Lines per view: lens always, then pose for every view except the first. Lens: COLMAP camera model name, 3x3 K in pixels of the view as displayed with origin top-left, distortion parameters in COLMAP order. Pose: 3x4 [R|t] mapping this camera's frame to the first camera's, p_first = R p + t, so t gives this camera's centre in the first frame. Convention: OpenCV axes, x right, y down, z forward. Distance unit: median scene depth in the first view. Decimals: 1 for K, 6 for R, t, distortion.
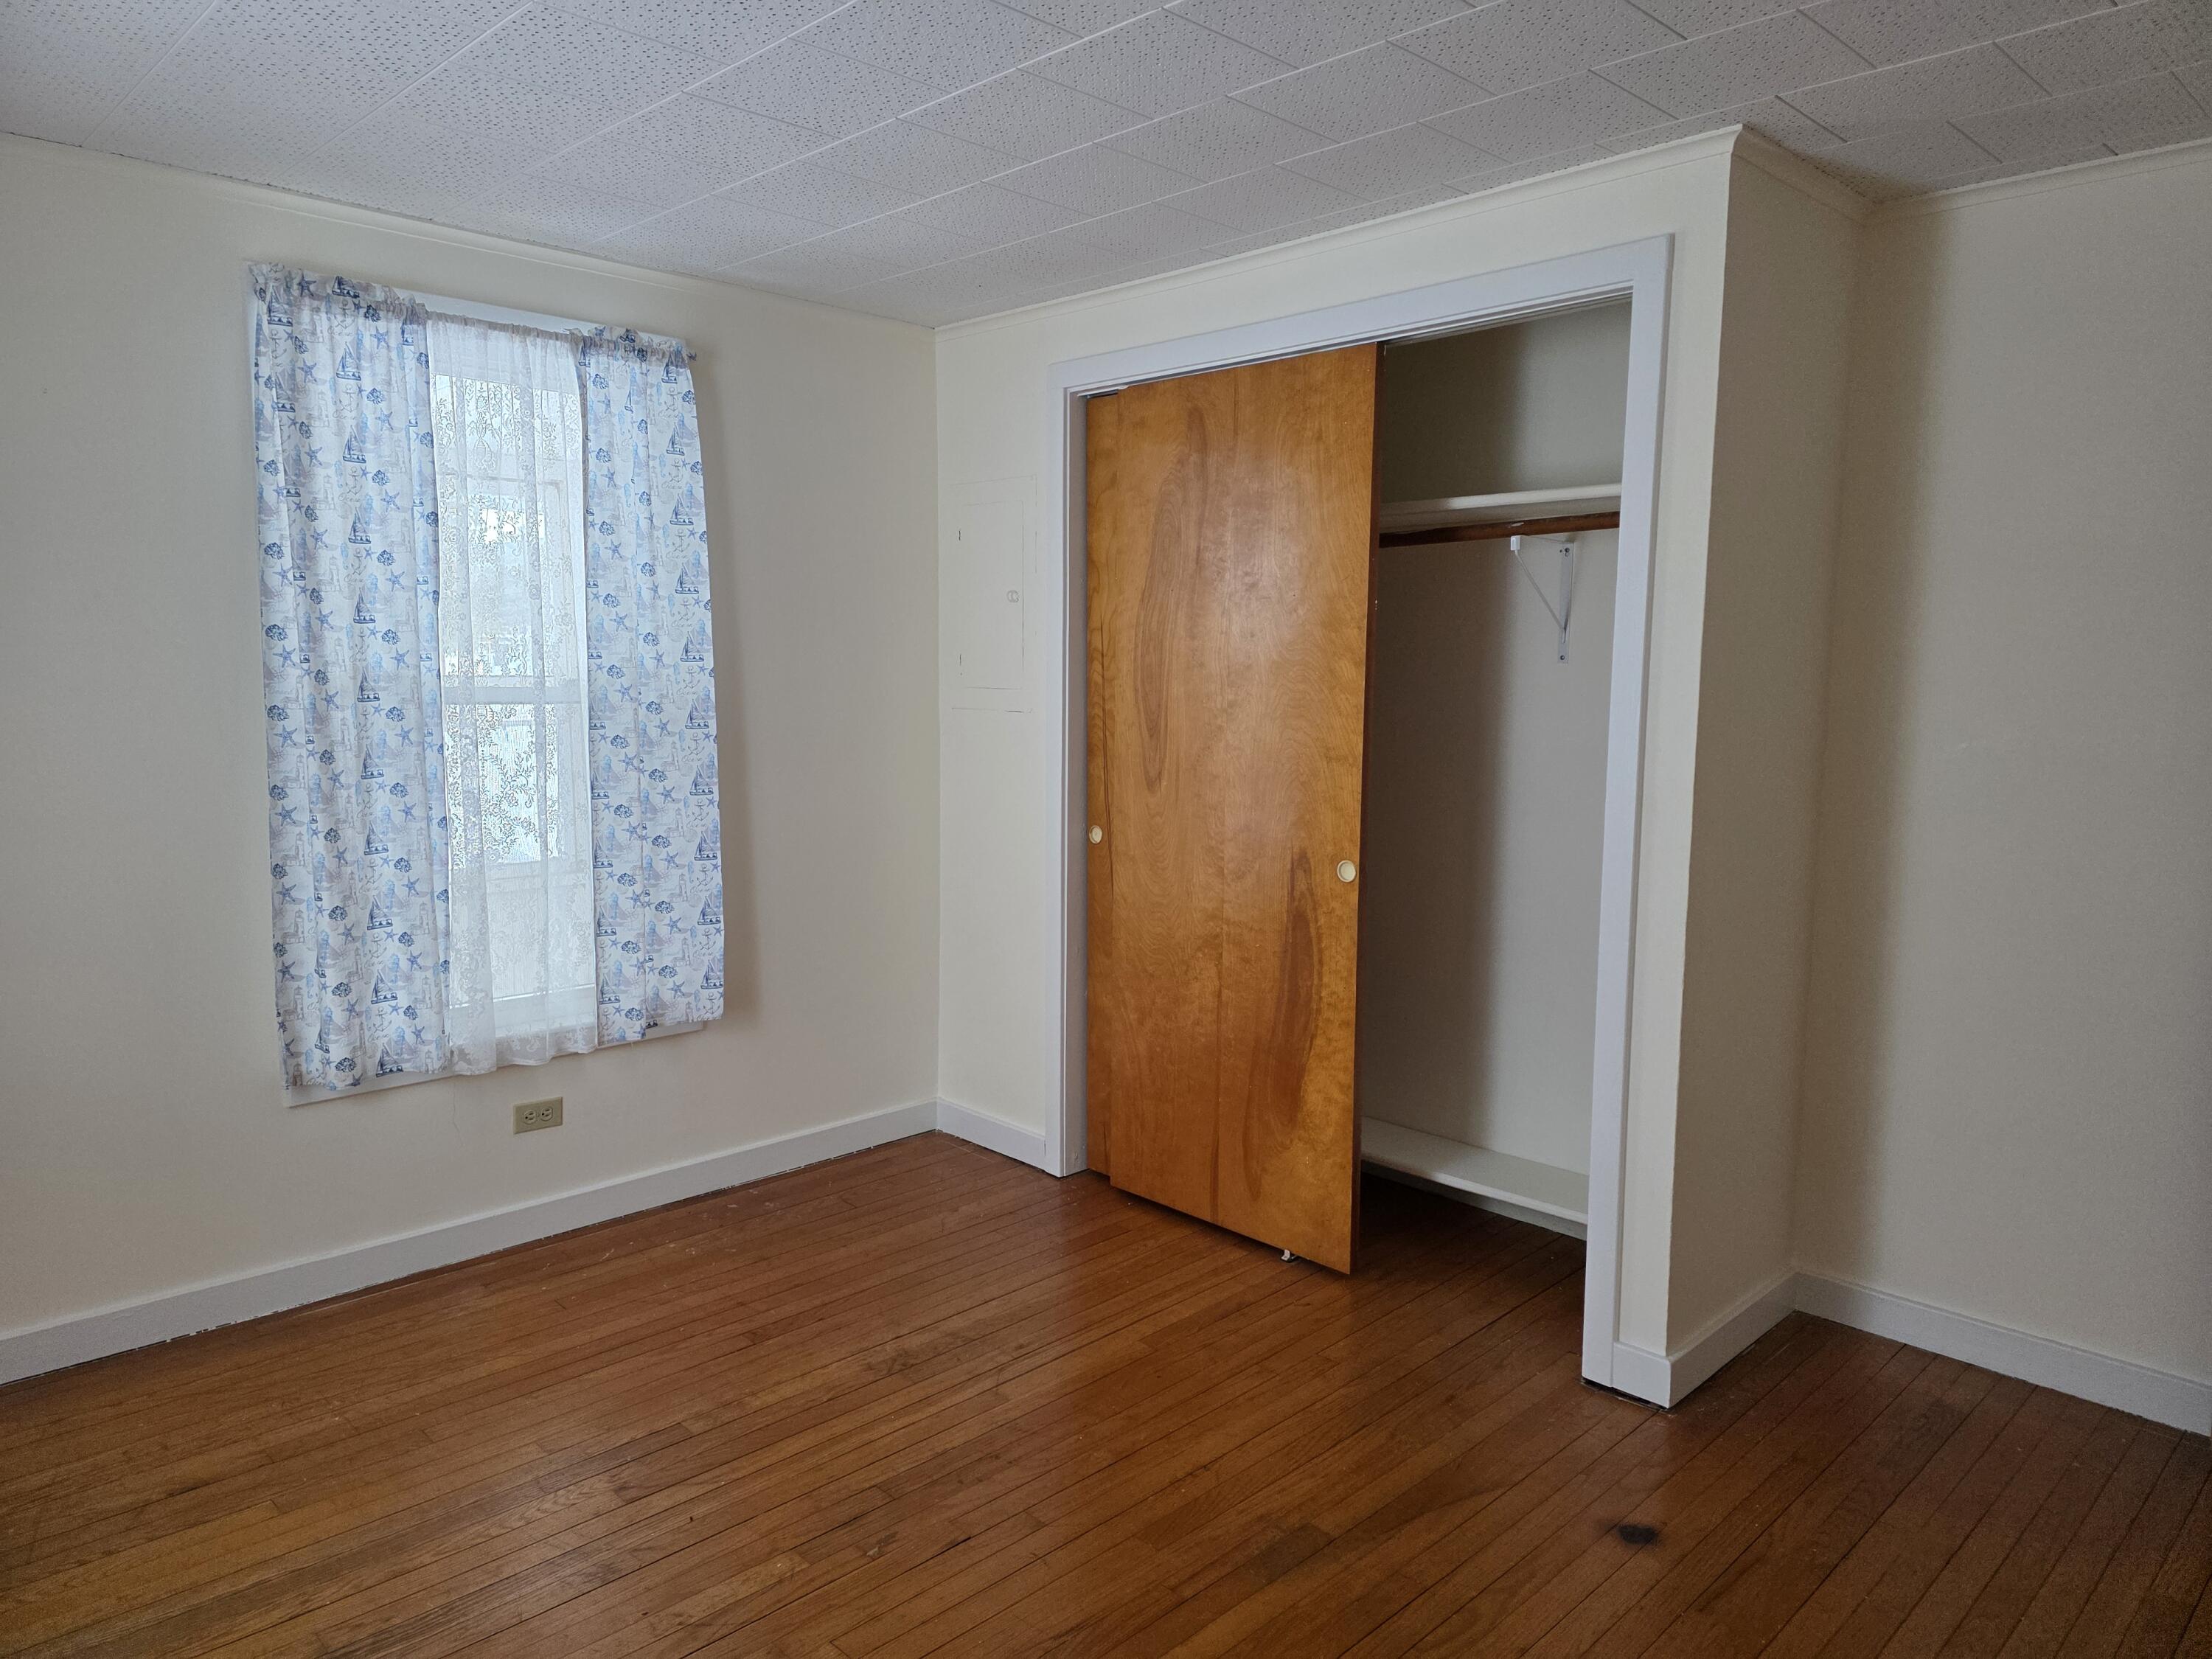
lens RADIAL K [[1458.7, 0, 1099.9], [0, 1458.7, 832.4], [0, 0, 1]] dist [0.031756, -0.025231]
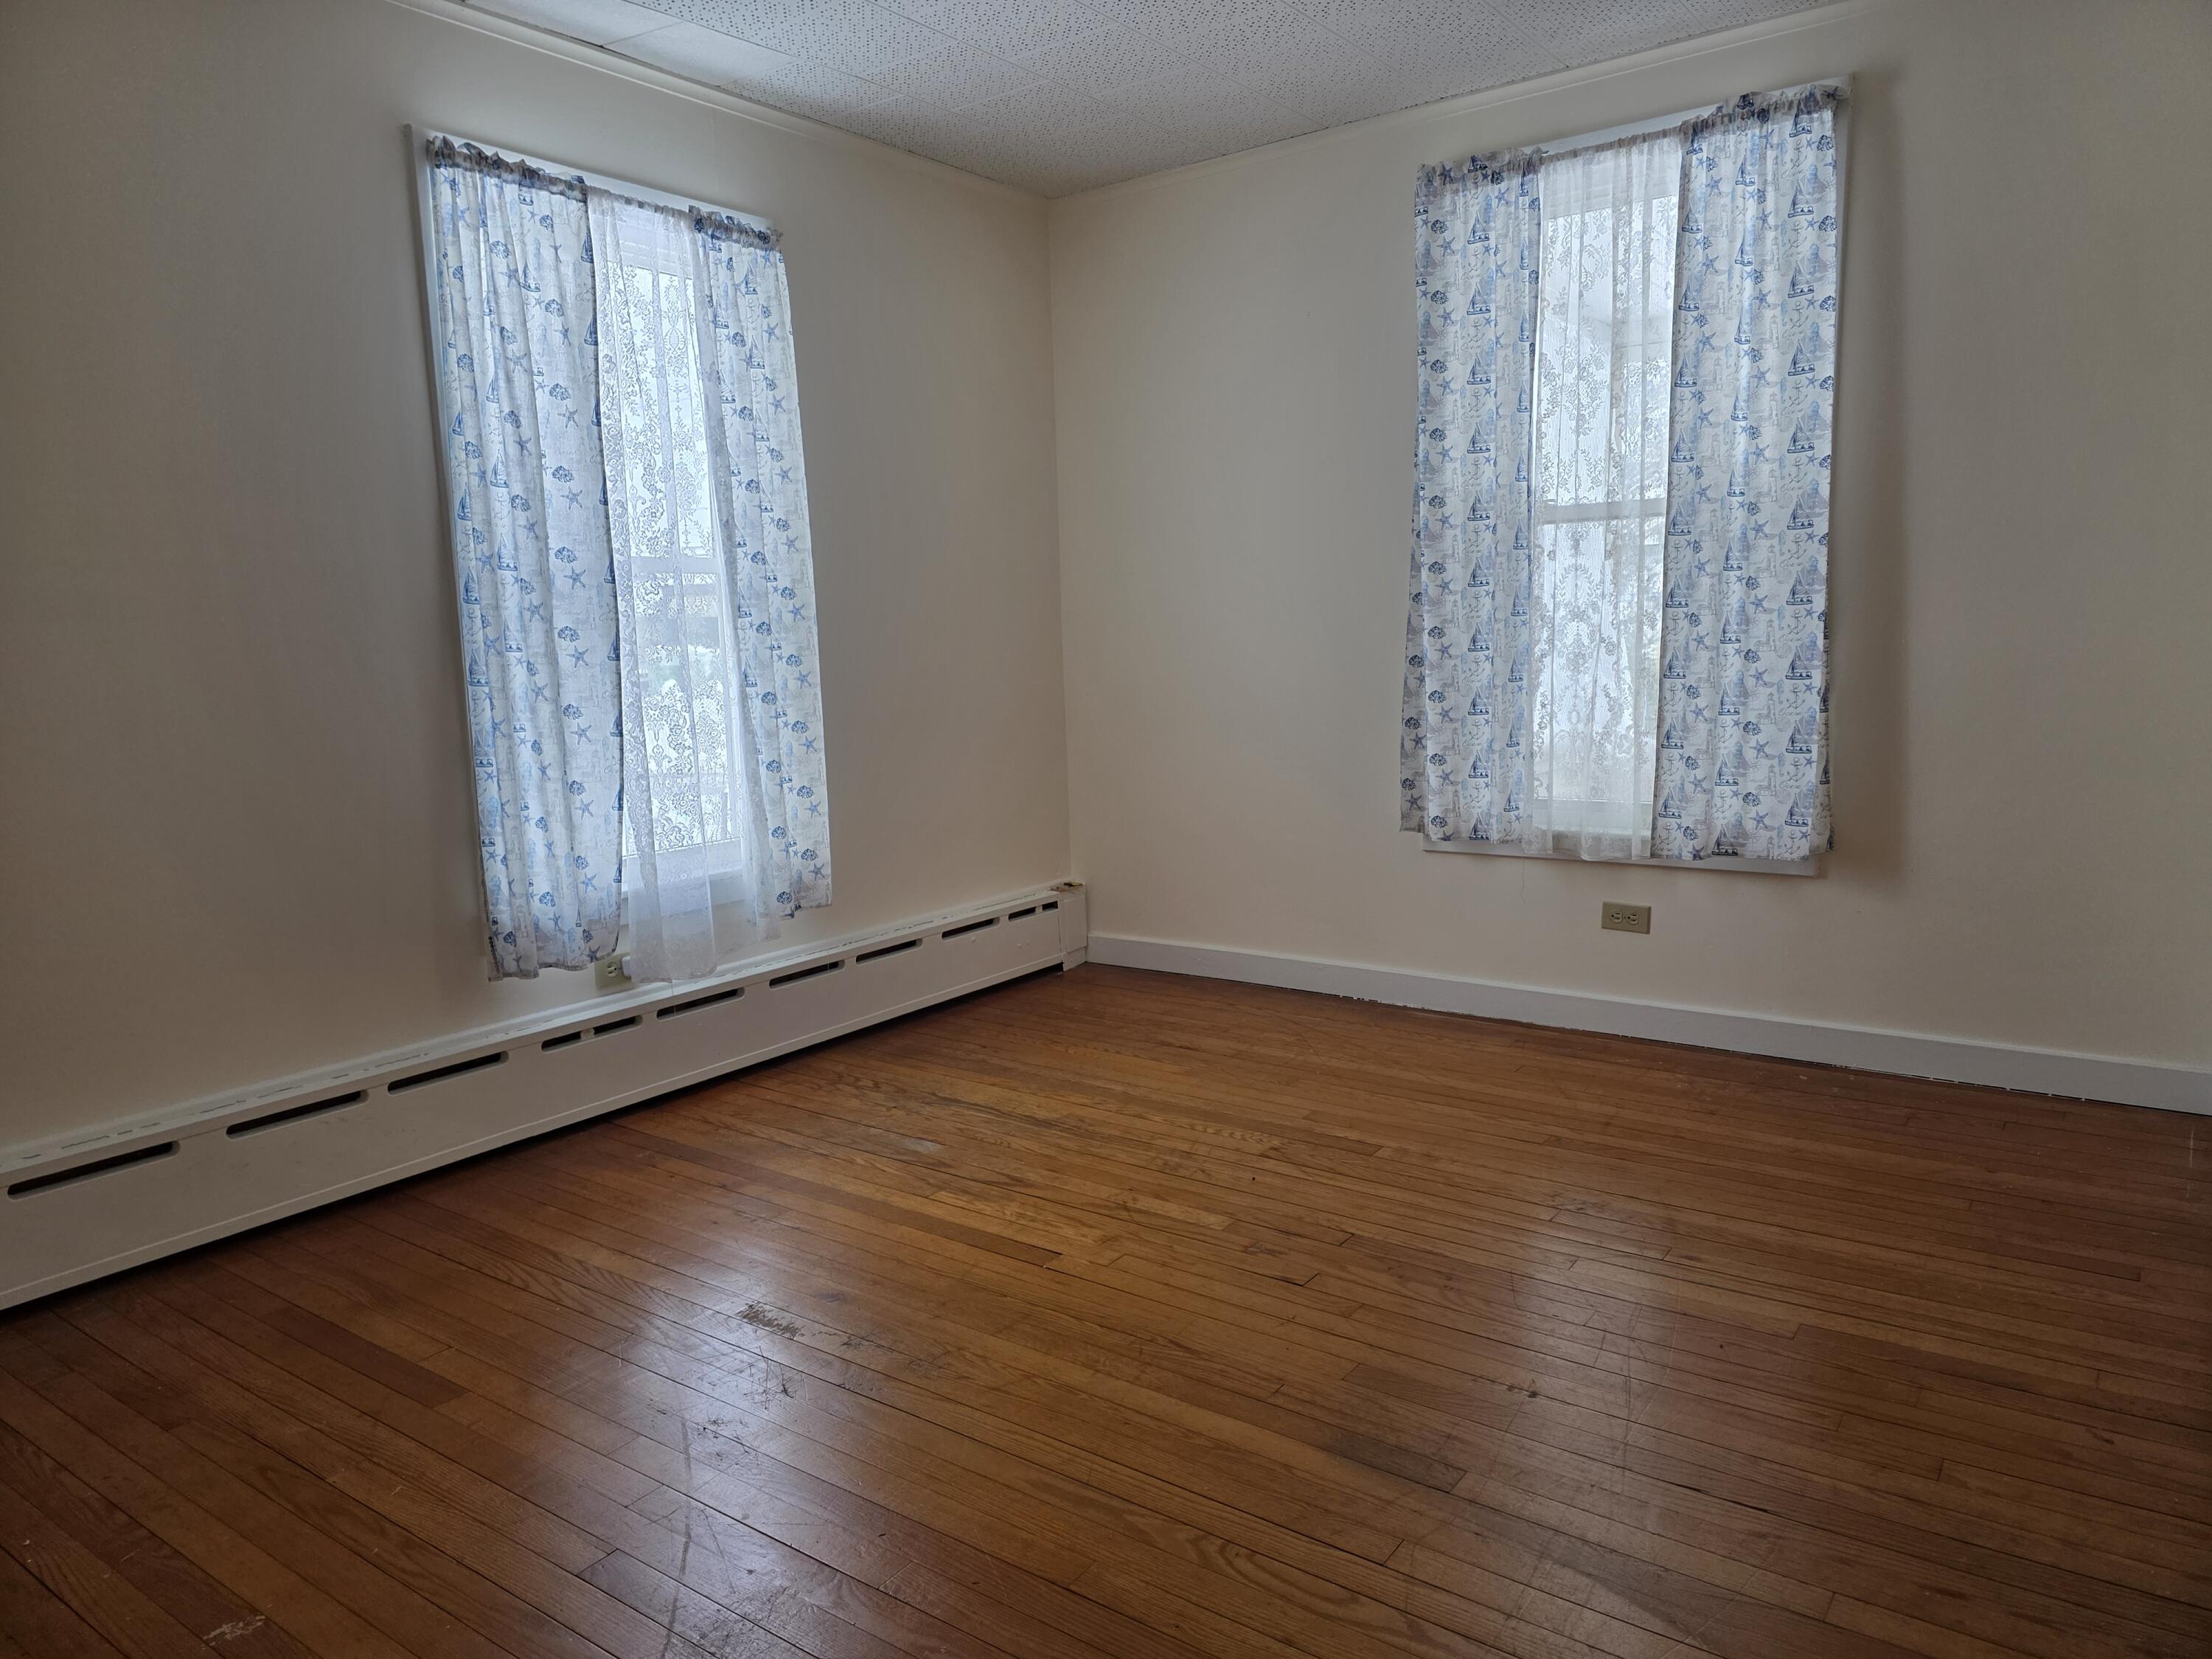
lens RADIAL K [[1458.7, 0, 1105.9], [0, 1458.7, 840.0], [0, 0, 1]] dist [0.031756, -0.025231]
pose [[0.163926, 0.130503, -0.977802, 0.635042], [-0.078495, 0.989793, 0.118944, 0.049101], [0.983345, 0.057254, 0.172497, 0.509426]]
